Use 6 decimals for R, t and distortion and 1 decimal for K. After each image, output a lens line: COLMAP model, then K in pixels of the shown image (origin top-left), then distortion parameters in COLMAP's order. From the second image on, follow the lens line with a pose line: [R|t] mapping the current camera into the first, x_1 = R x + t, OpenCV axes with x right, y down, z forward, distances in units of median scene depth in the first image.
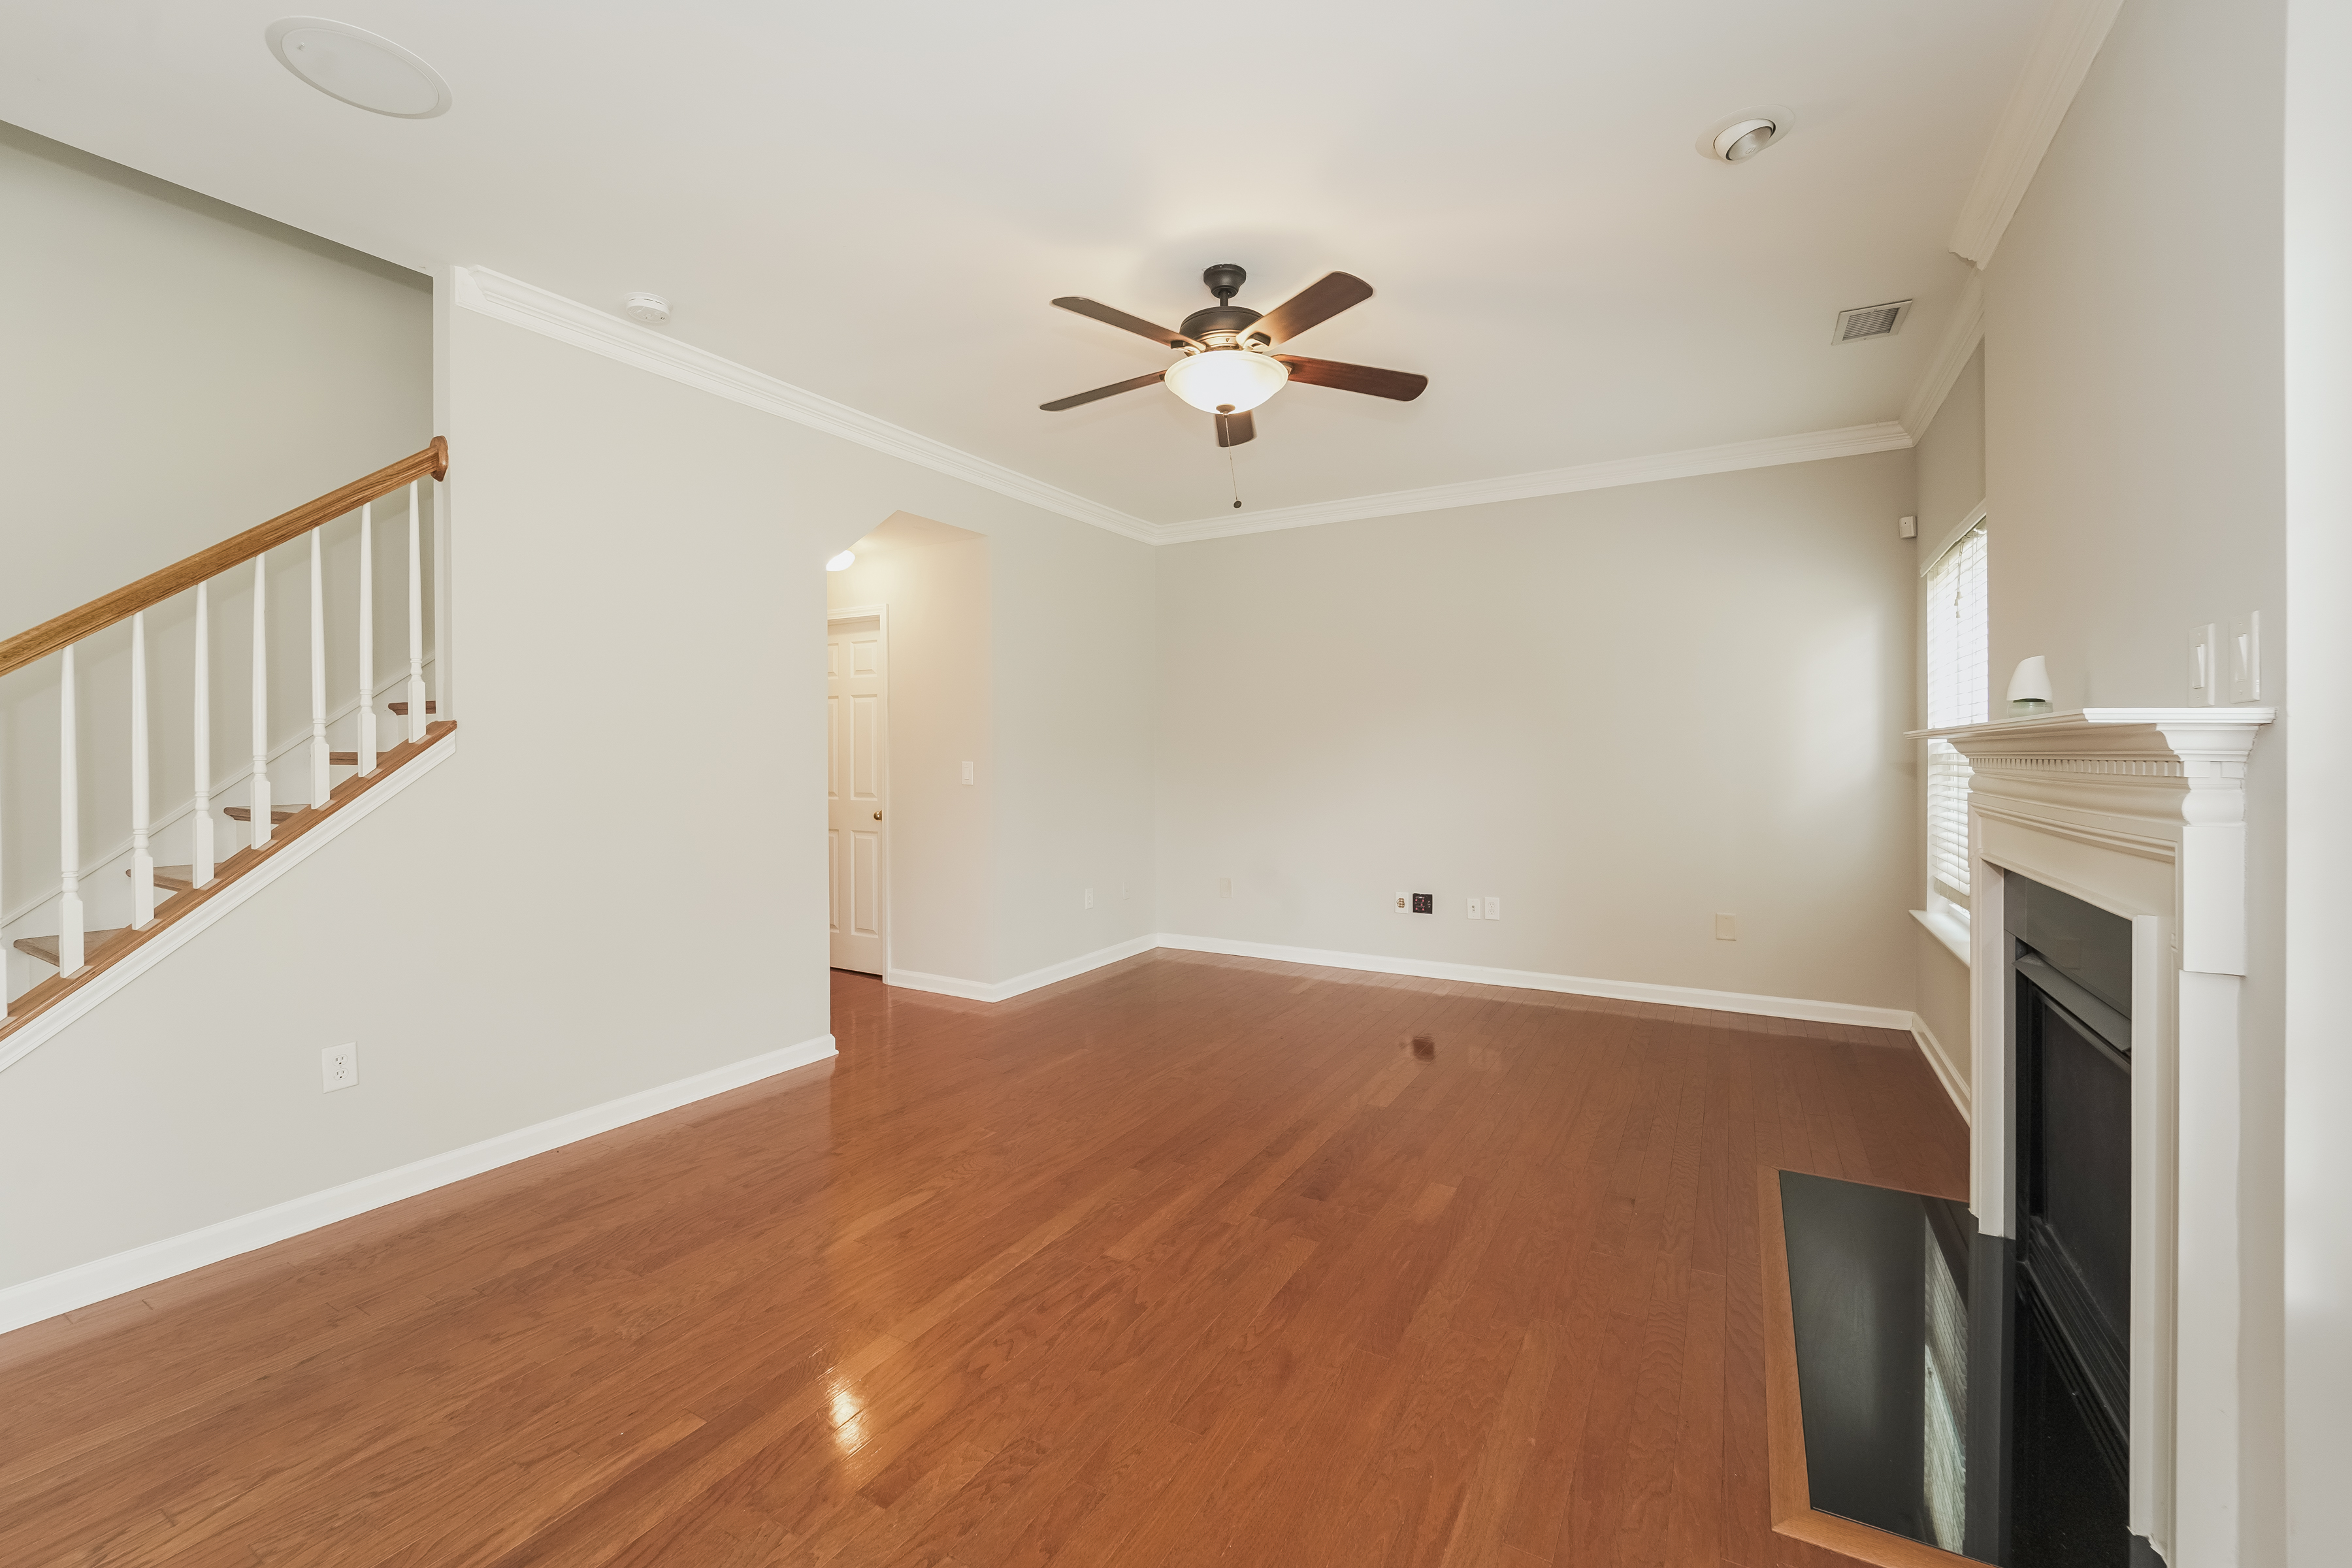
lens RADIAL K [[958.7, 0, 1176.0], [0, 958.7, 784.0], [0, 0, 1]] dist [-0.000803, -0.000322]
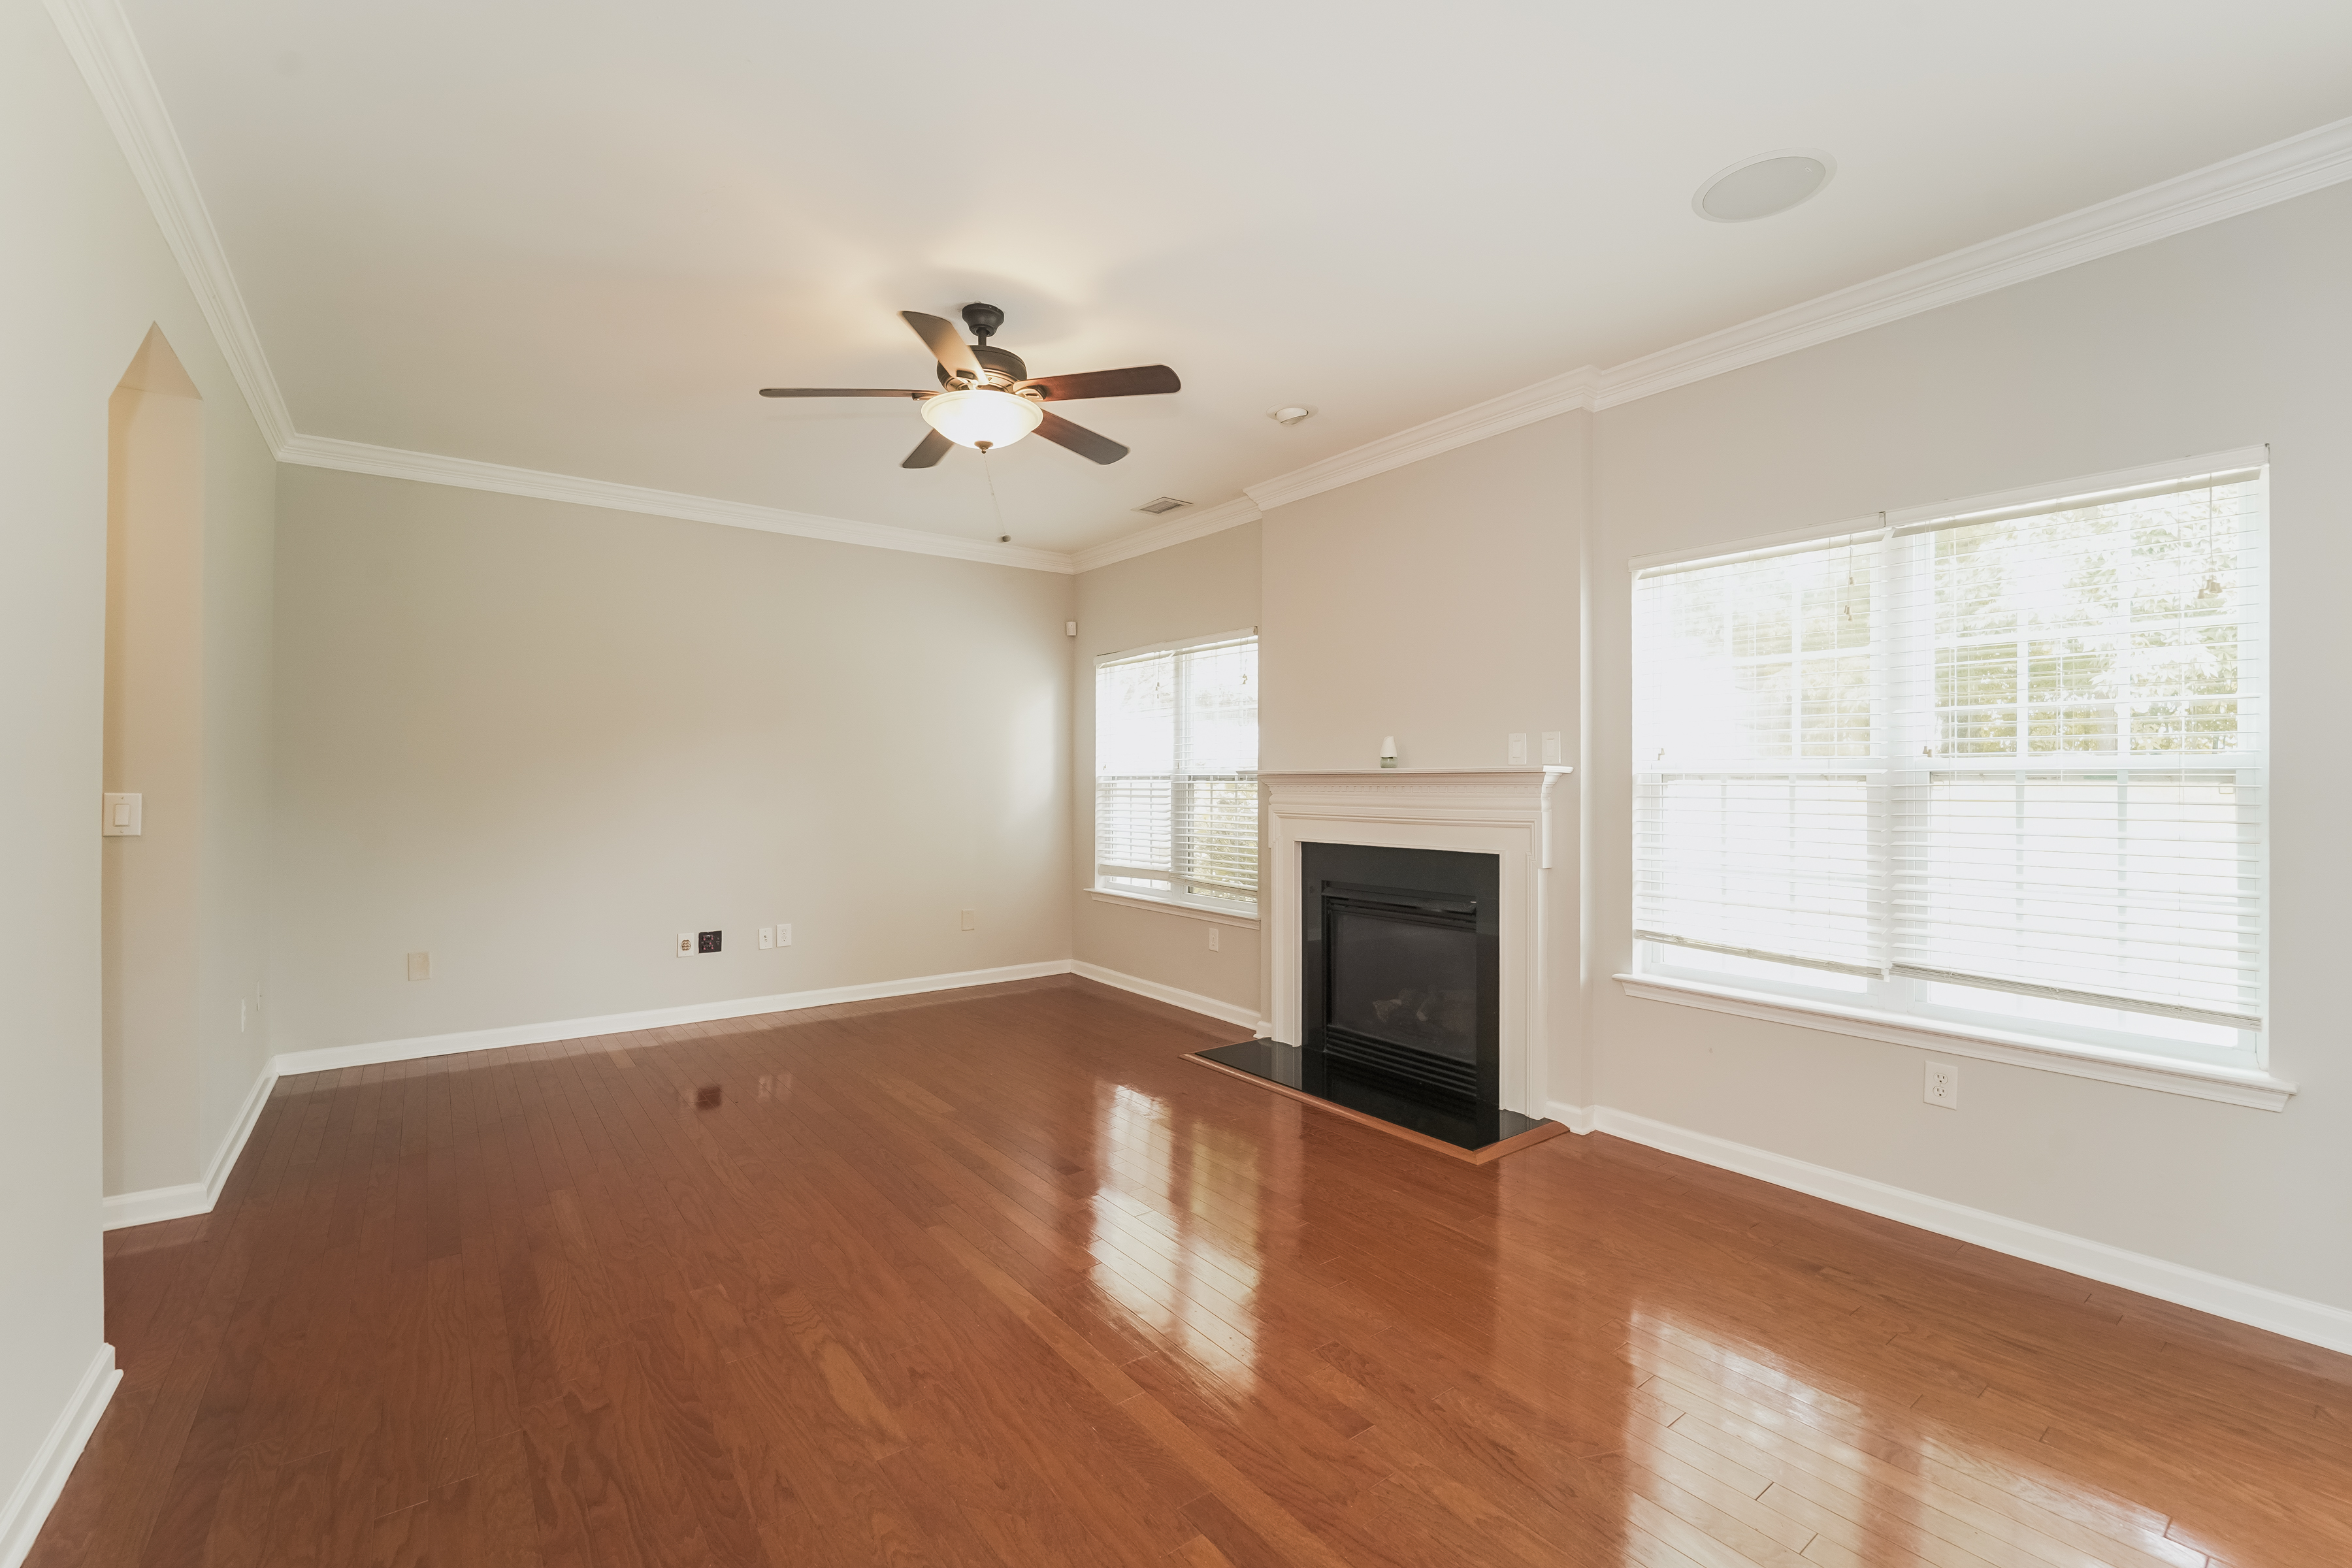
lens RADIAL K [[992.2, 0, 1144.4], [0, 992.2, 800.0], [0, 0, 1]] dist [-0.000744, 0.000125]
pose [[0.400465, -0.010742, 0.916249, -0.684917], [0.024713, 0.999694, 0.000919, -0.004811], [-0.915979, 0.022275, 0.400608, 0.343514]]
